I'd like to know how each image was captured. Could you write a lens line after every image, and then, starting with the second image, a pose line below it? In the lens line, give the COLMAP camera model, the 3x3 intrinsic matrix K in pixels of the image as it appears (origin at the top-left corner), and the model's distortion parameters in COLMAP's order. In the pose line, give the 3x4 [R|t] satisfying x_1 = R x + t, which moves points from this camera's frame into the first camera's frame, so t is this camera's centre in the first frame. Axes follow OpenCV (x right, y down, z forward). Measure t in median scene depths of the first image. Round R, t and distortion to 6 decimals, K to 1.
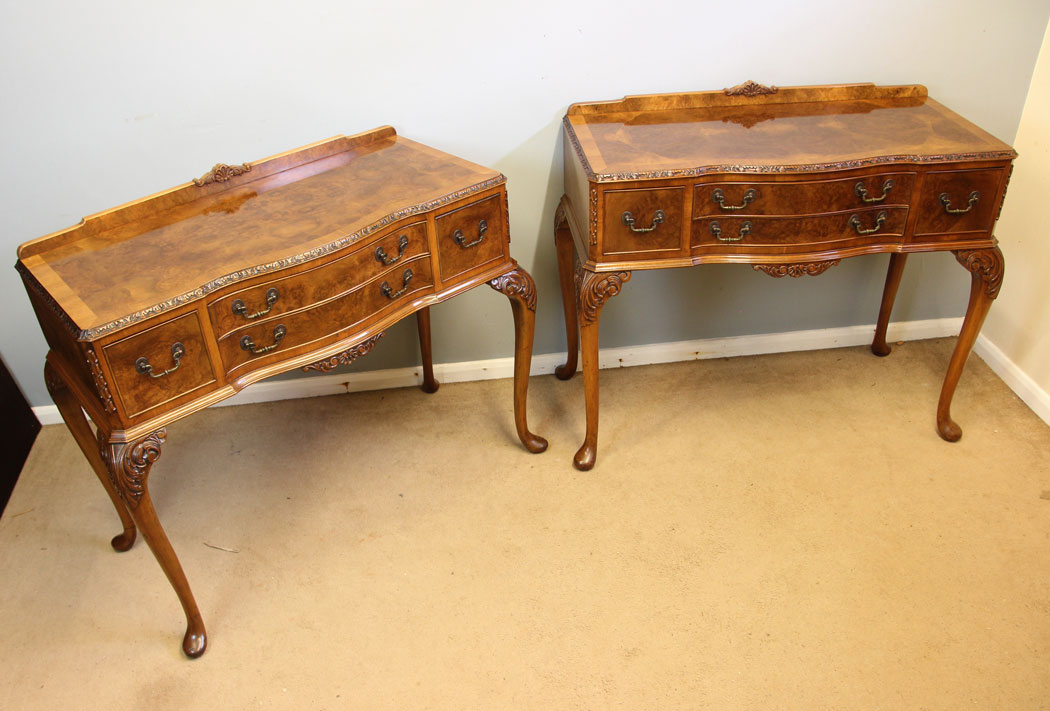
lens RADIAL K [[880.3, 0, 477.3], [0, 880.3, 369.9], [0, 0, 1]] dist [-0.129402, 0.102342]
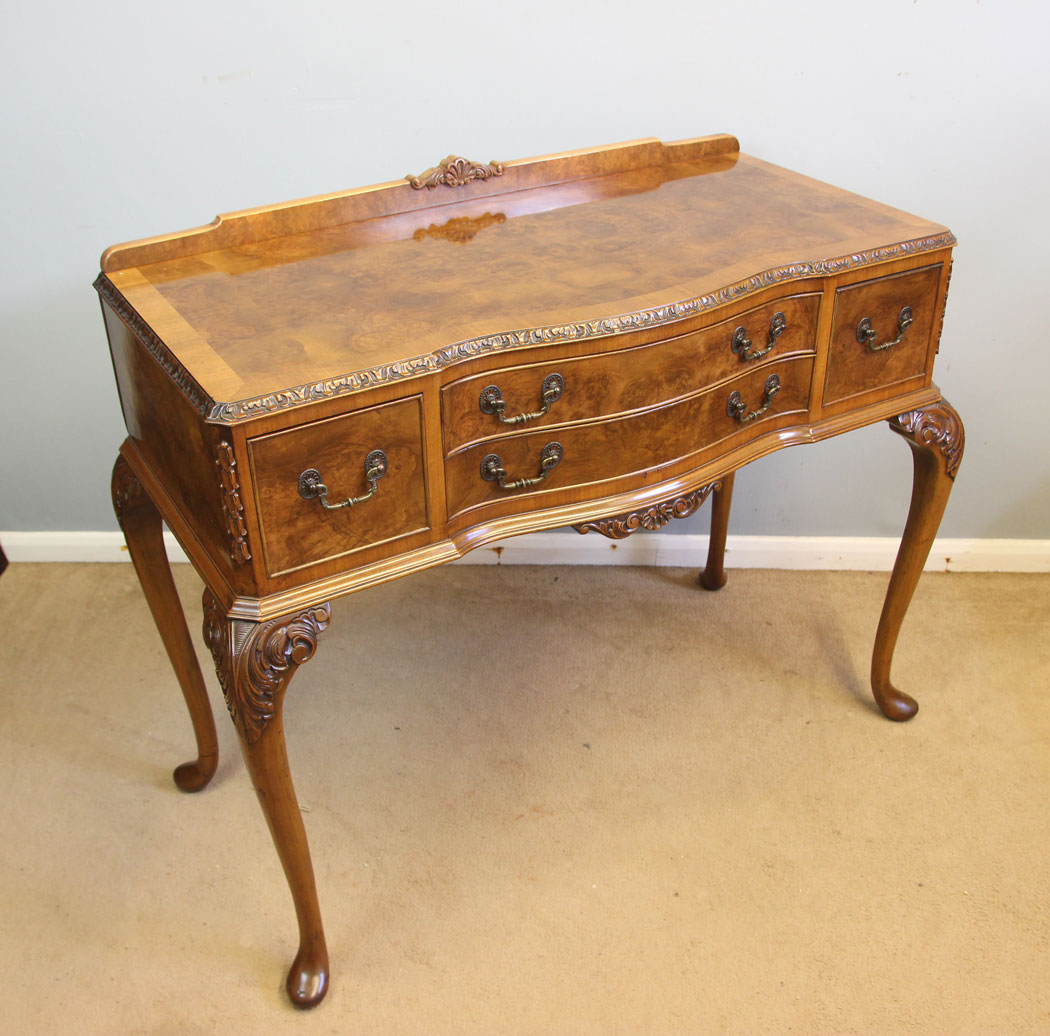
lens RADIAL K [[1223.3, 0, 512.6], [0, 1223.3, 518.7], [0, 0, 1]] dist [-0.118736, 0.036784]
pose [[0.986395, 0.129121, -0.101749, -0.151495], [-0.131343, 0.991217, -0.015419, 0.009714], [0.098865, 0.028574, 0.994691, 0.215723]]
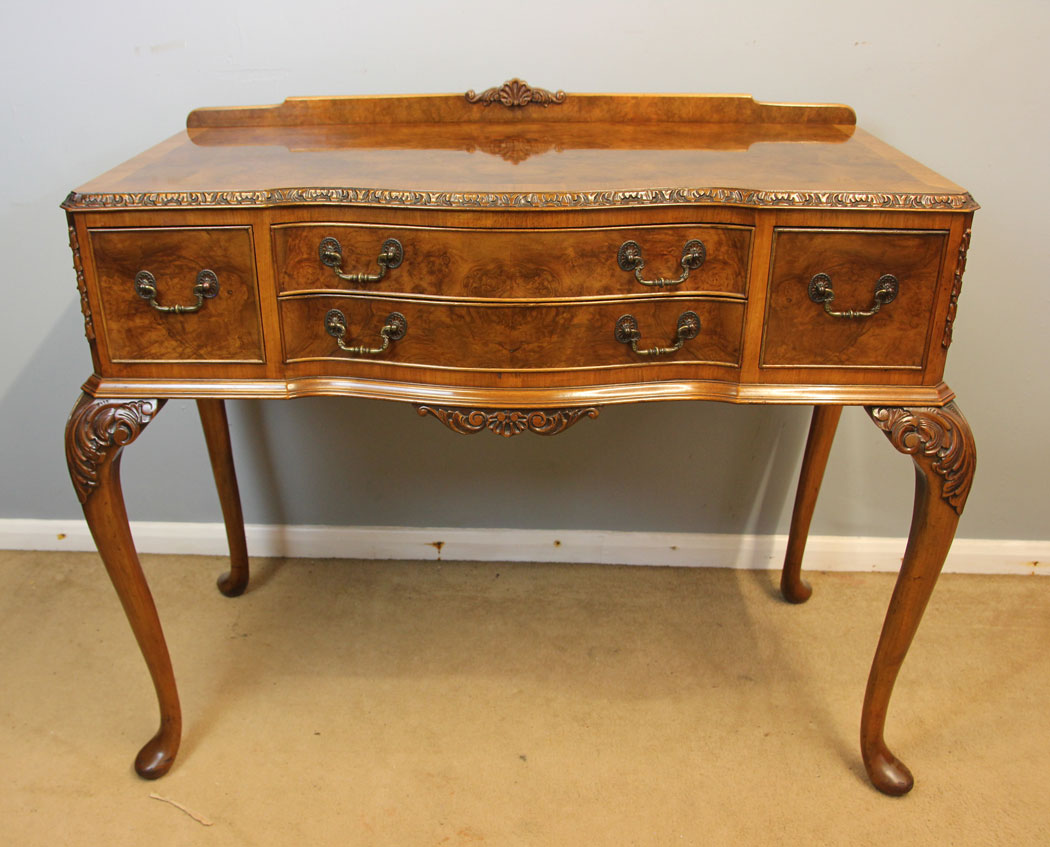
lens RADIAL K [[1023.4, 0, 477.9], [0, 1023.4, 436.8], [0, 0, 1]] dist [-0.139107, 0.121551]
pose [[0.742848, 0.349776, -0.570818, 0.184429], [-0.400919, 0.915279, 0.039103, -0.023243], [0.536135, 0.199804, 0.820145, 0.468869]]
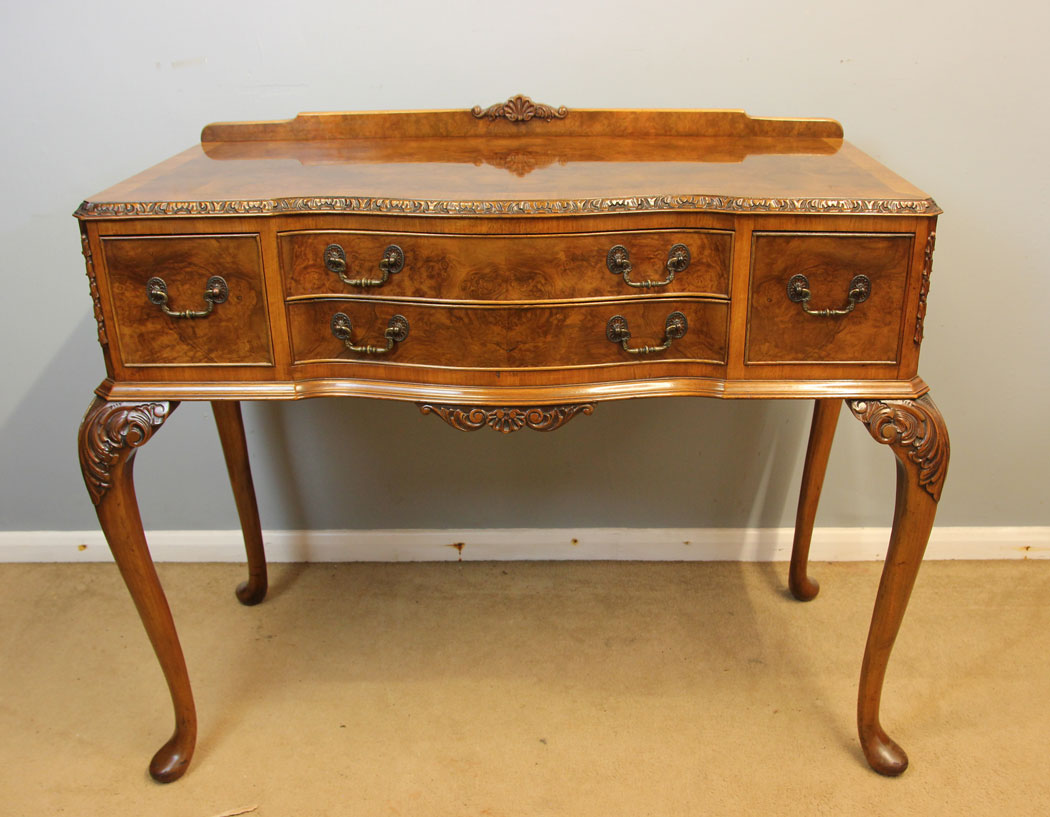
lens RADIAL K [[1042.6, 0, 582.8], [0, 1042.6, 430.5], [0, 0, 1]] dist [-0.144587, 0.134950]
pose [[0.781736, 0.323472, -0.533155, 0.231590], [-0.389236, 0.921061, -0.011895, -0.018830], [0.487221, 0.216821, 0.845934, 0.451047]]
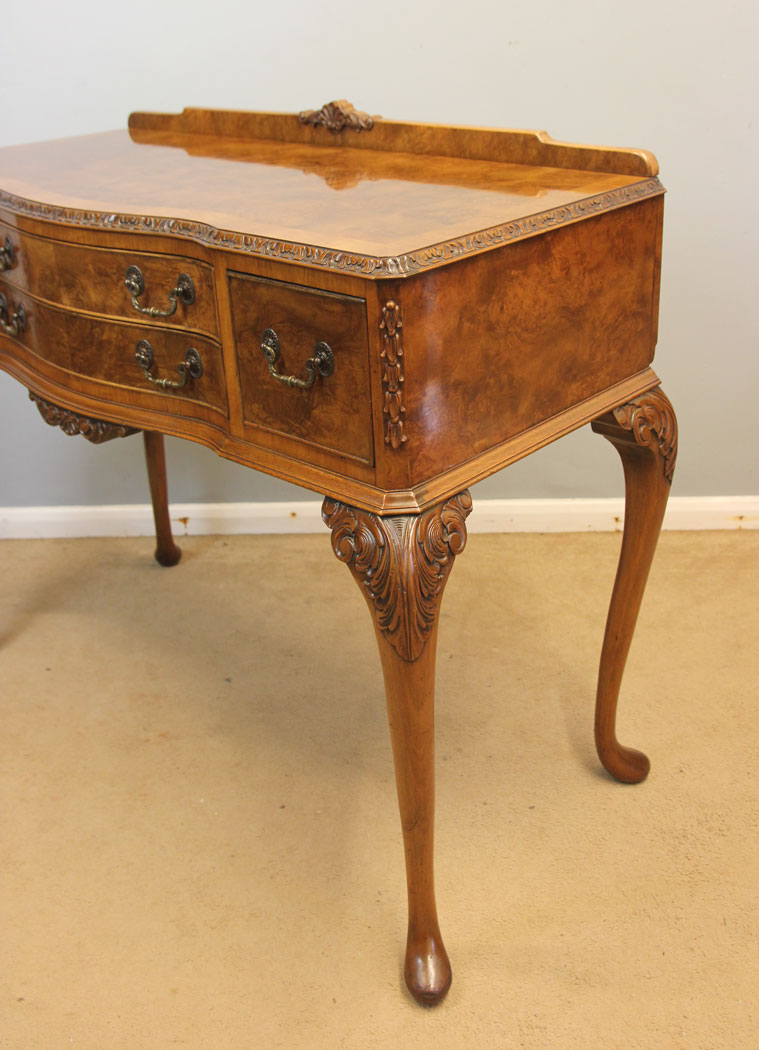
lens RADIAL K [[1153.2, 0, 407.2], [0, 1153.2, 453.0], [0, 0, 1]] dist [-0.066626, 0.000788]
pose [[0.167536, 0.450786, -0.876769, 0.512915], [-0.519526, 0.796201, 0.310090, -0.322726], [0.837869, 0.403554, 0.367587, 0.881529]]
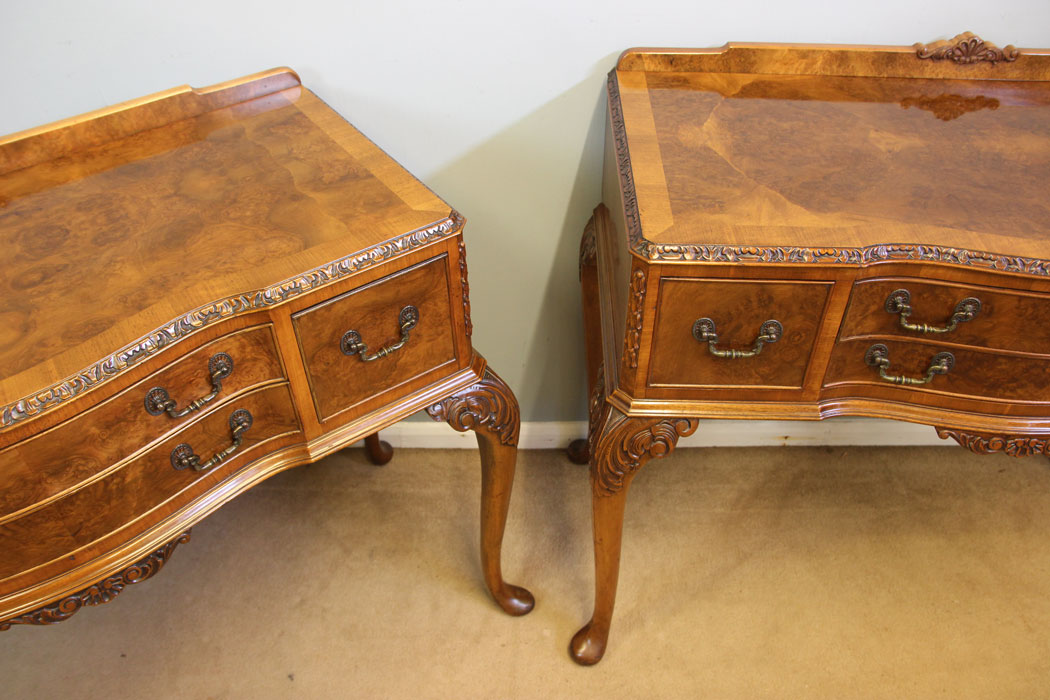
lens RADIAL K [[828.4, 0, 514.9], [0, 828.4, 354.6], [0, 0, 1]] dist [-0.133647, 0.104452]
pose [[0.995770, 0.088031, -0.026332, 0.082275], [-0.082904, 0.984329, 0.155638, -0.226919], [0.039620, -0.152796, 0.987463, 0.556814]]
